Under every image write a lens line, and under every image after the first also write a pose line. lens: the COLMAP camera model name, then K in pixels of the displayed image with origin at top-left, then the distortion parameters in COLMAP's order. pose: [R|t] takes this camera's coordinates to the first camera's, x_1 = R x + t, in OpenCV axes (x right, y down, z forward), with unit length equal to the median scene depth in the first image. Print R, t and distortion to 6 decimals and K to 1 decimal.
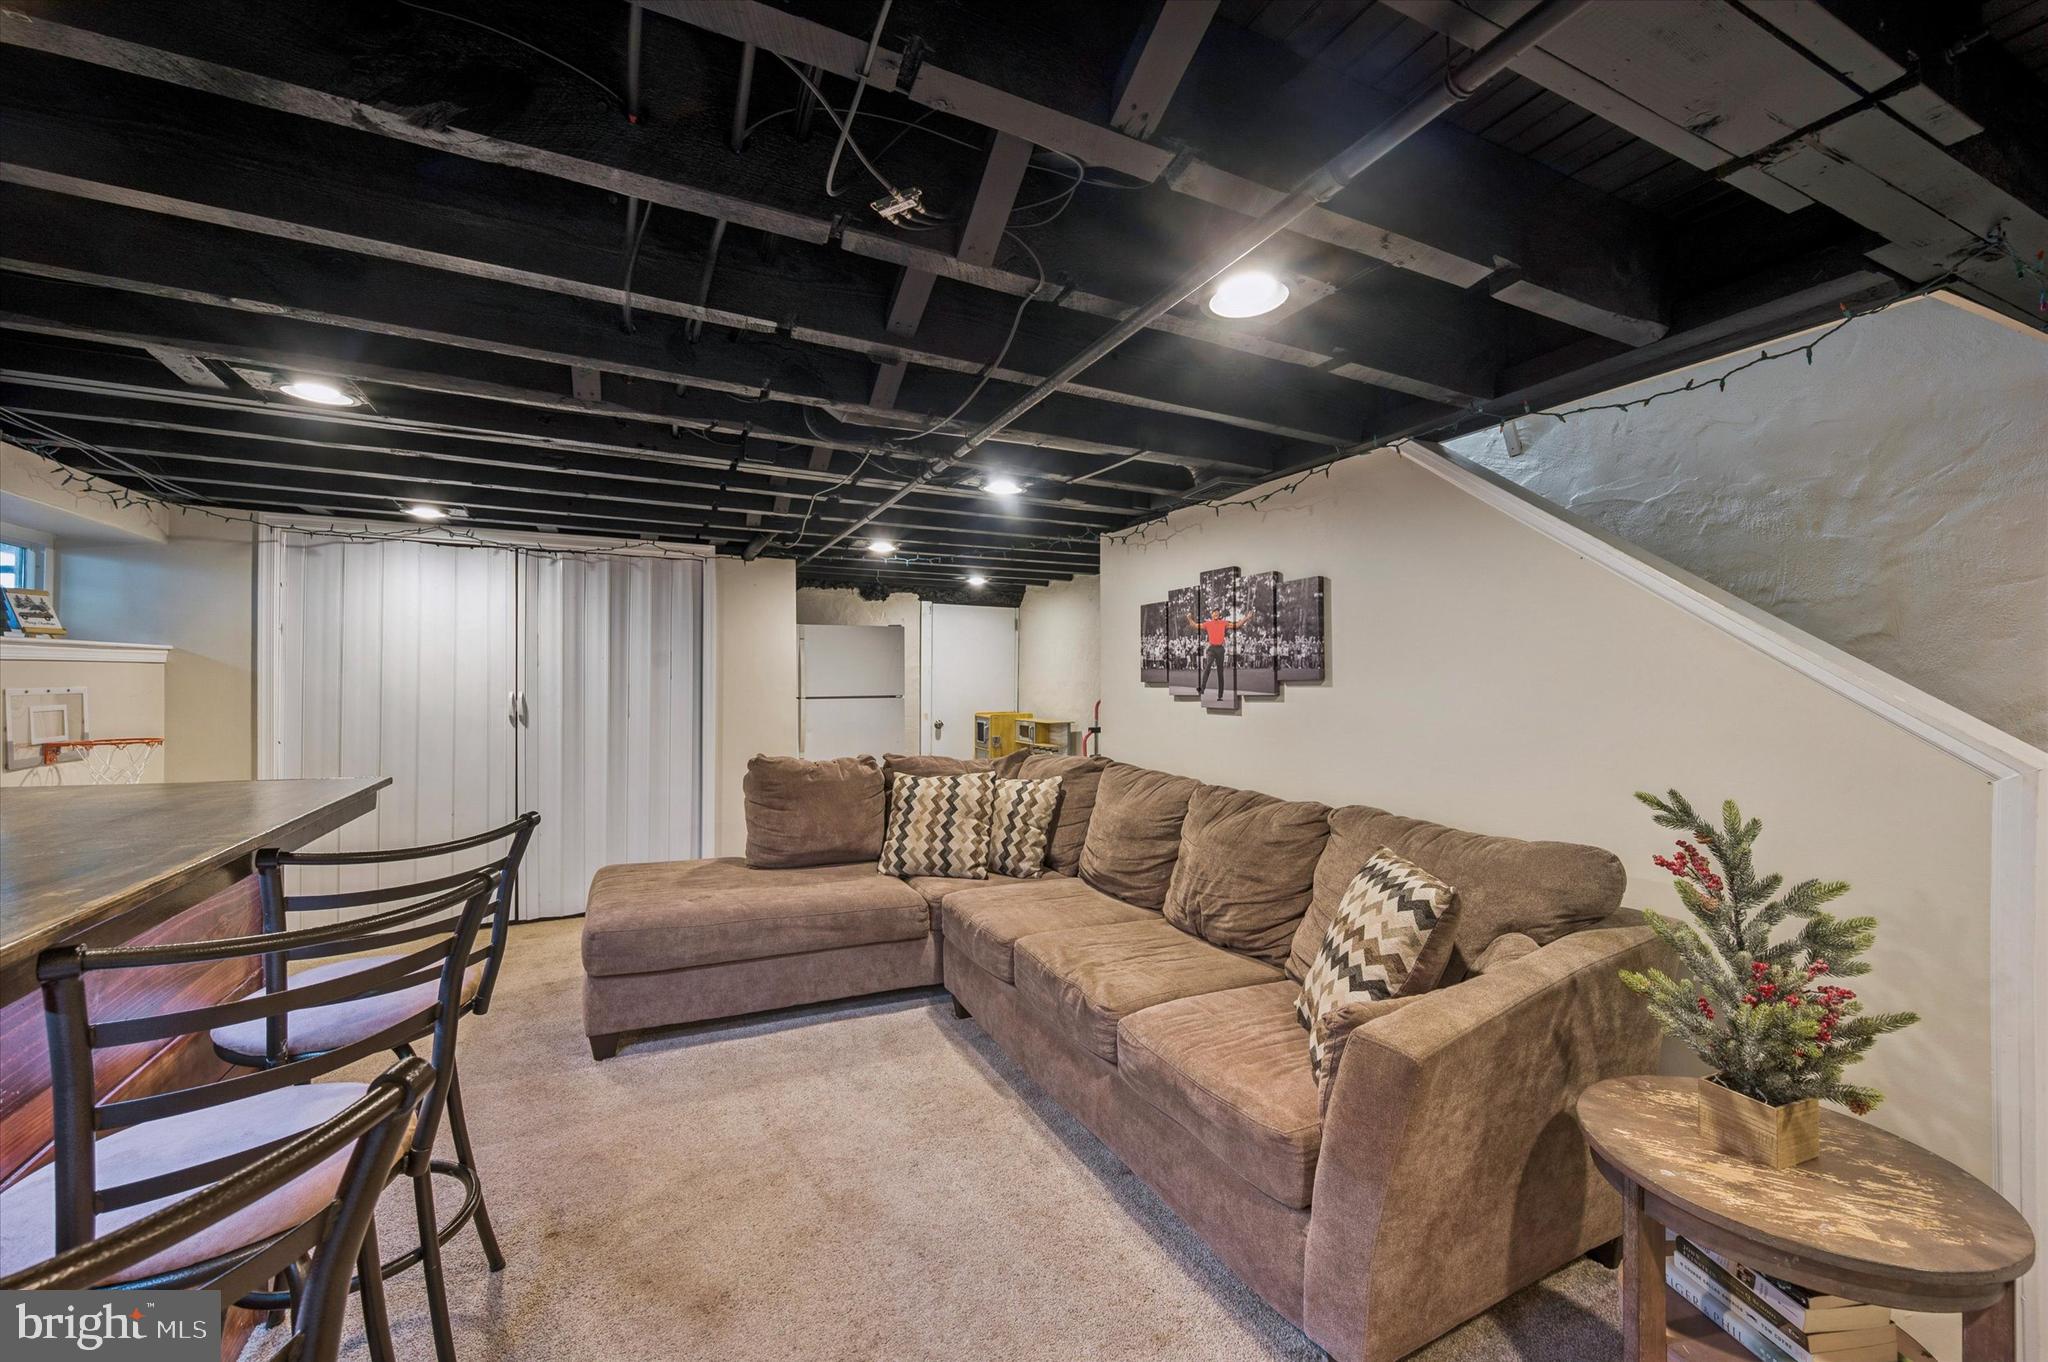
lens RADIAL K [[810.6, 0, 1022.3], [0, 810.6, 683.3], [0, 0, 1]] dist [0.003475, -0.000208]
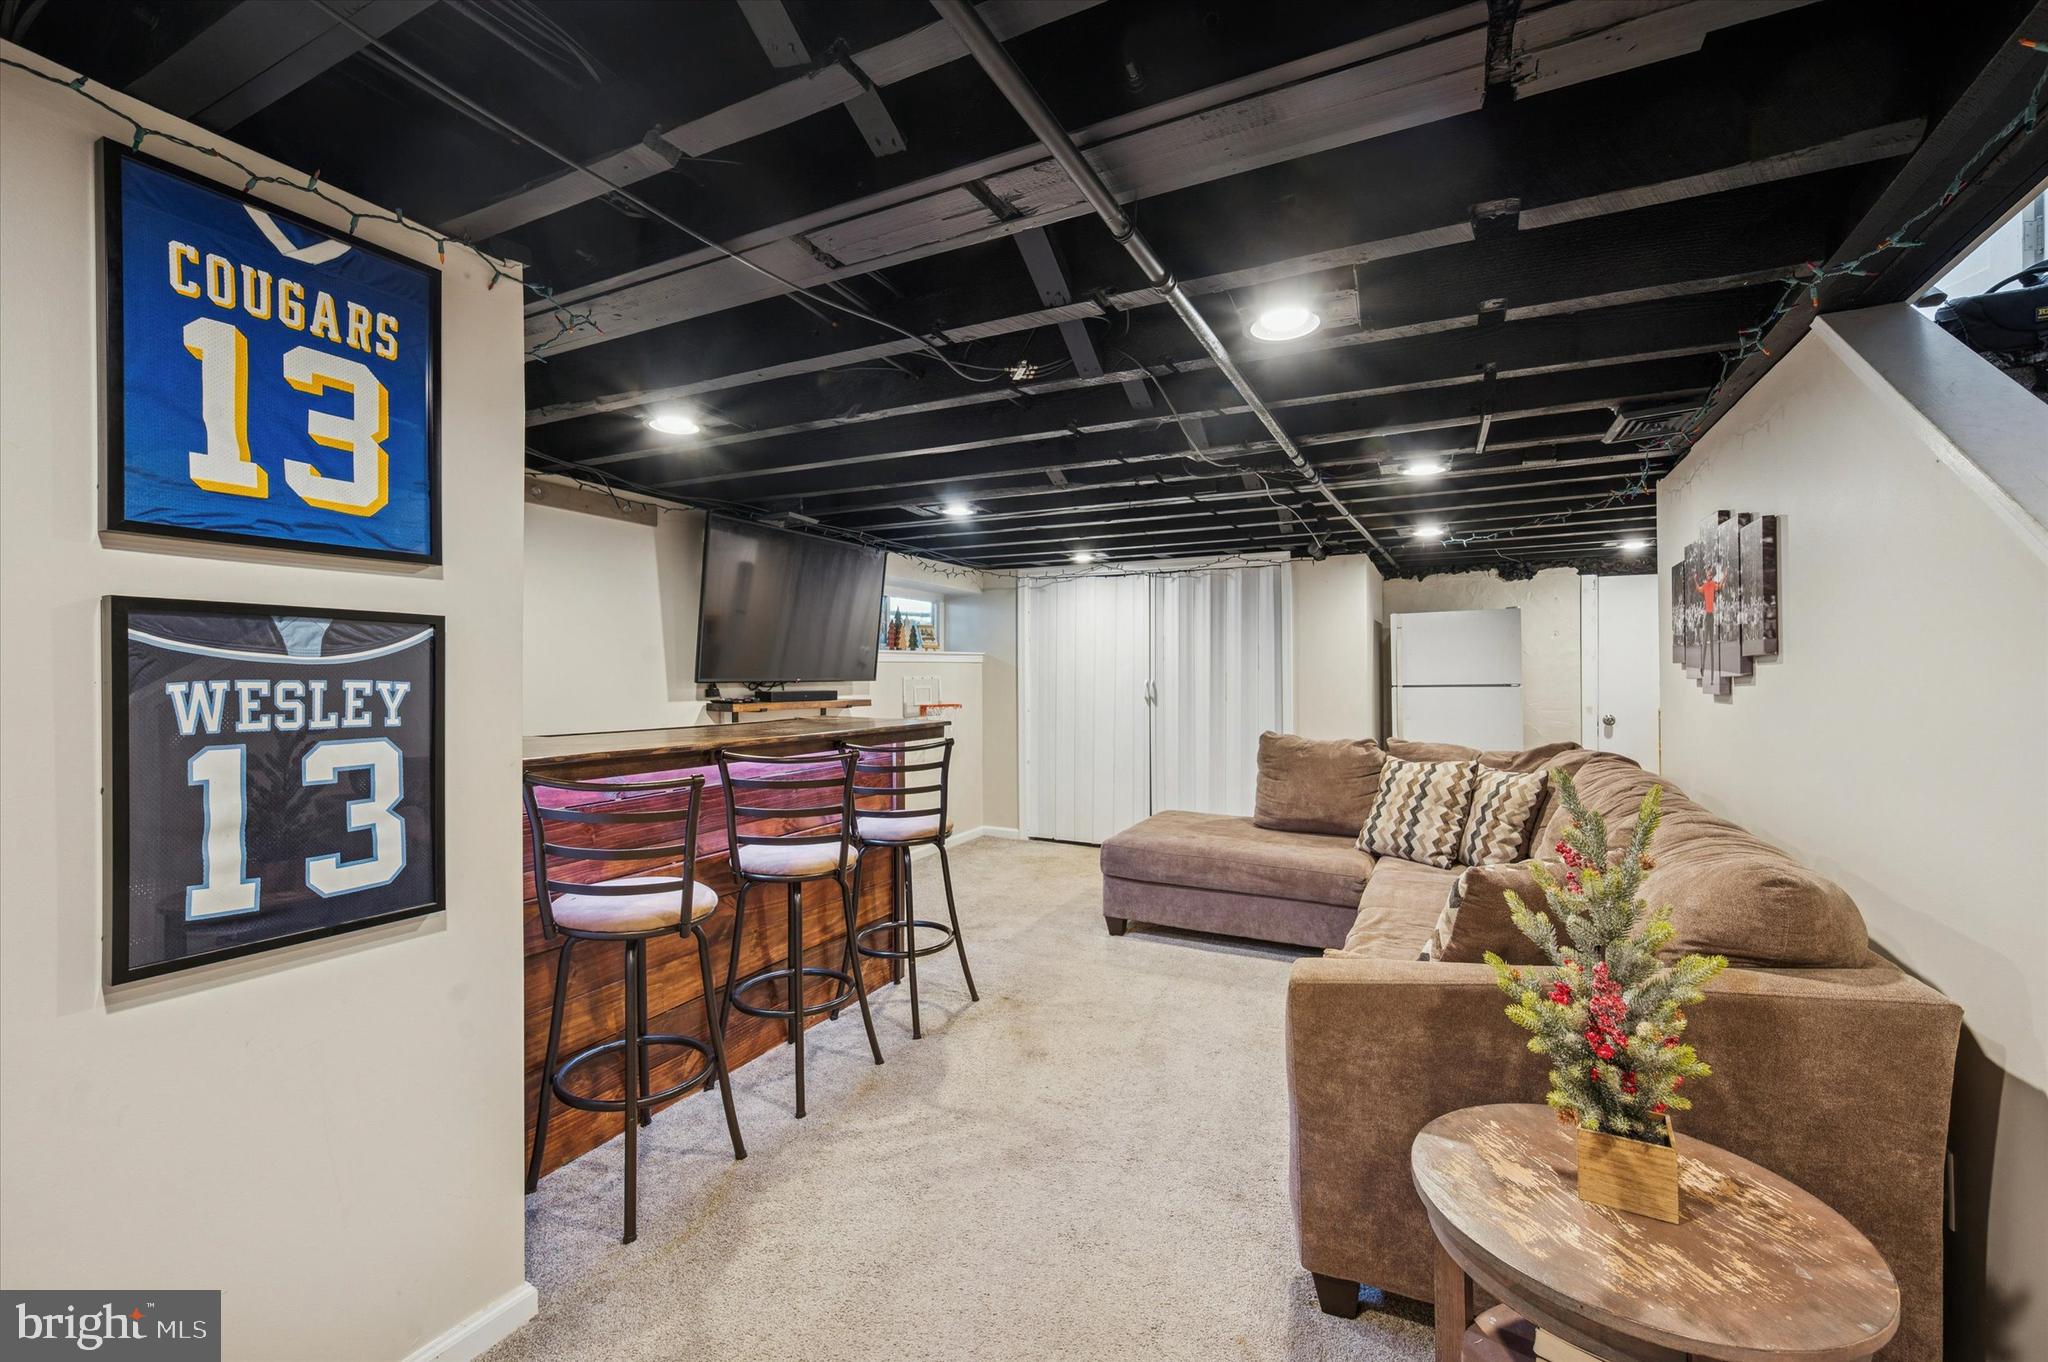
lens RADIAL K [[810.6, 0, 1012.1], [0, 810.6, 678.6], [0, 0, 1]] dist [0.003475, -0.000208]
pose [[0.613428, -0.003671, -0.789742, 0.394243], [0.005531, 0.999985, -0.000352, 0.010585], [0.789732, -0.004152, 0.613439, -0.006927]]
